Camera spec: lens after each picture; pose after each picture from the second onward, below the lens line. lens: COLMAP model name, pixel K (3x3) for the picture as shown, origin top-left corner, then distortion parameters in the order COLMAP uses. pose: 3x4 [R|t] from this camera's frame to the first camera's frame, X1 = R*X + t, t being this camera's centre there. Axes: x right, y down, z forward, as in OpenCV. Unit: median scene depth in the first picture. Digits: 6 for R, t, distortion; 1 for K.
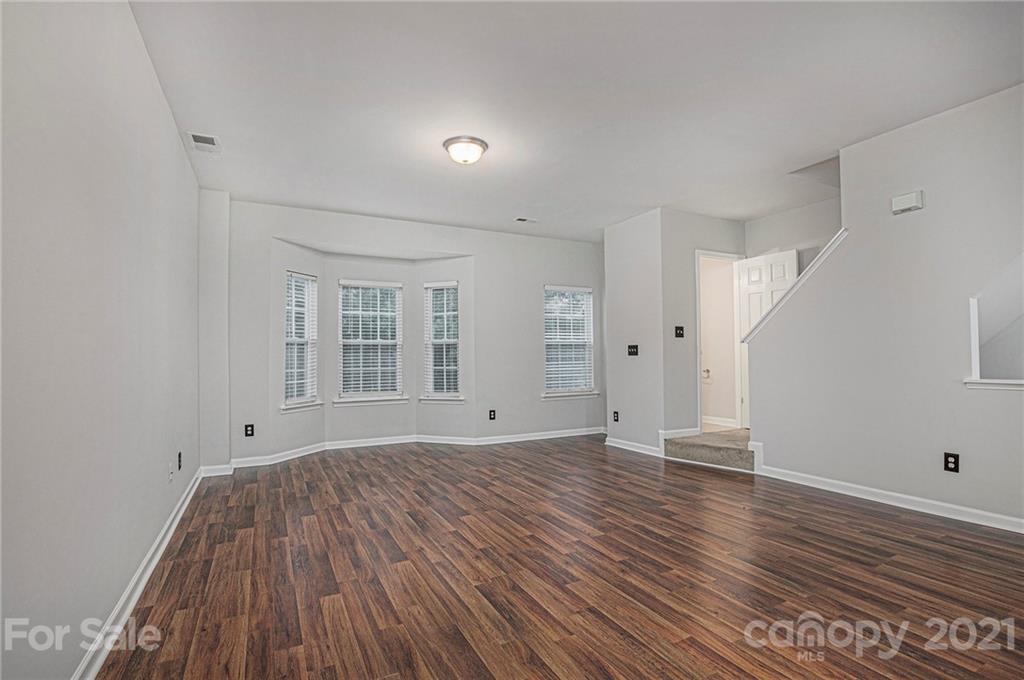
lens RADIAL K [[483.9, 0, 512.0], [0, 483.9, 340.0], [0, 0, 1]] dist [-0.053057, 0.000302]
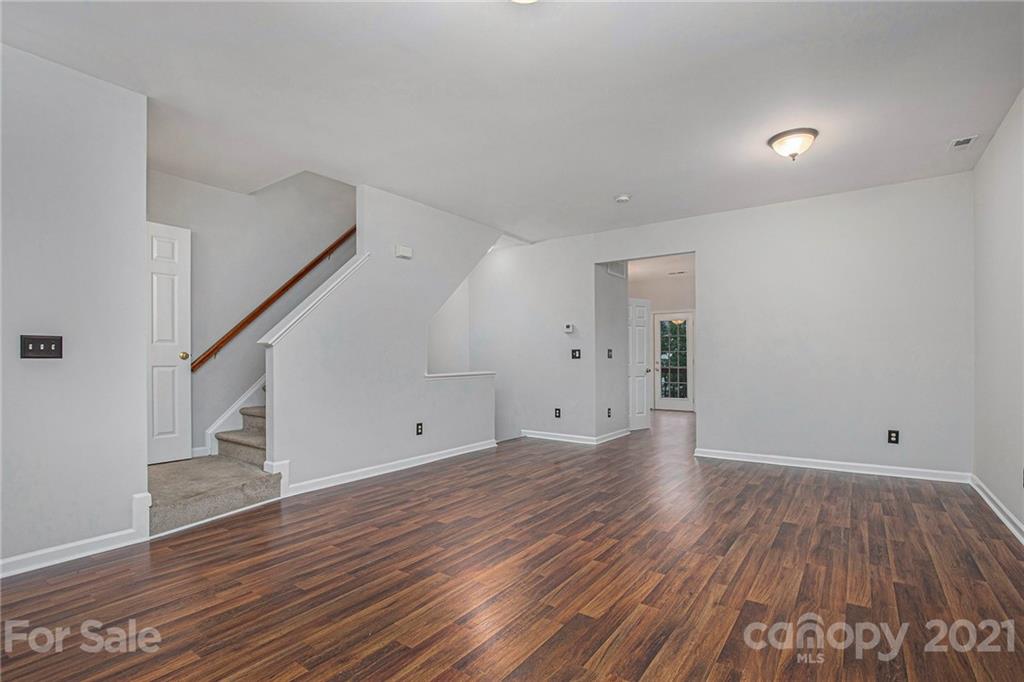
lens RADIAL K [[501.8, 0, 513.8], [0, 501.8, 354.9], [0, 0, 1]] dist [-0.027525, 0.000657]
pose [[-0.472801, 0.008664, 0.881127, -0.702153], [-0.027536, 0.999318, -0.024602, 0.052388], [-0.880739, -0.035894, -0.472240, 1.575975]]
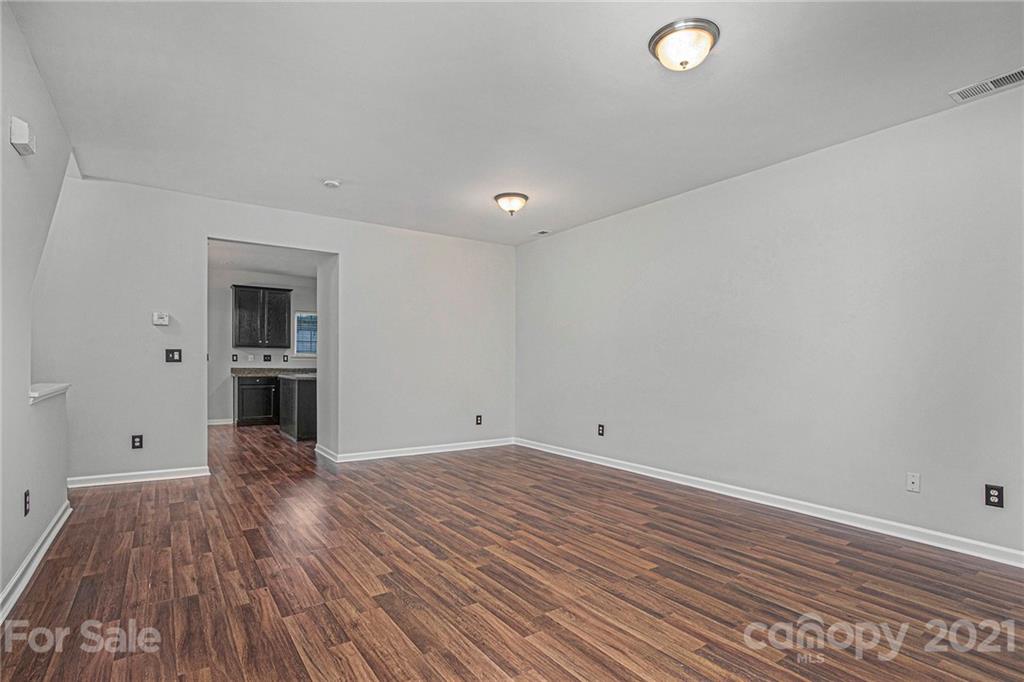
lens RADIAL K [[501.8, 0, 513.8], [0, 501.8, 354.9], [0, 0, 1]] dist [-0.027525, 0.000657]
pose [[-0.987709, -0.006711, -0.156159, 0.290550], [0.001562, 0.998604, -0.052797, 0.069114], [0.156295, -0.052392, -0.986320, 2.007245]]
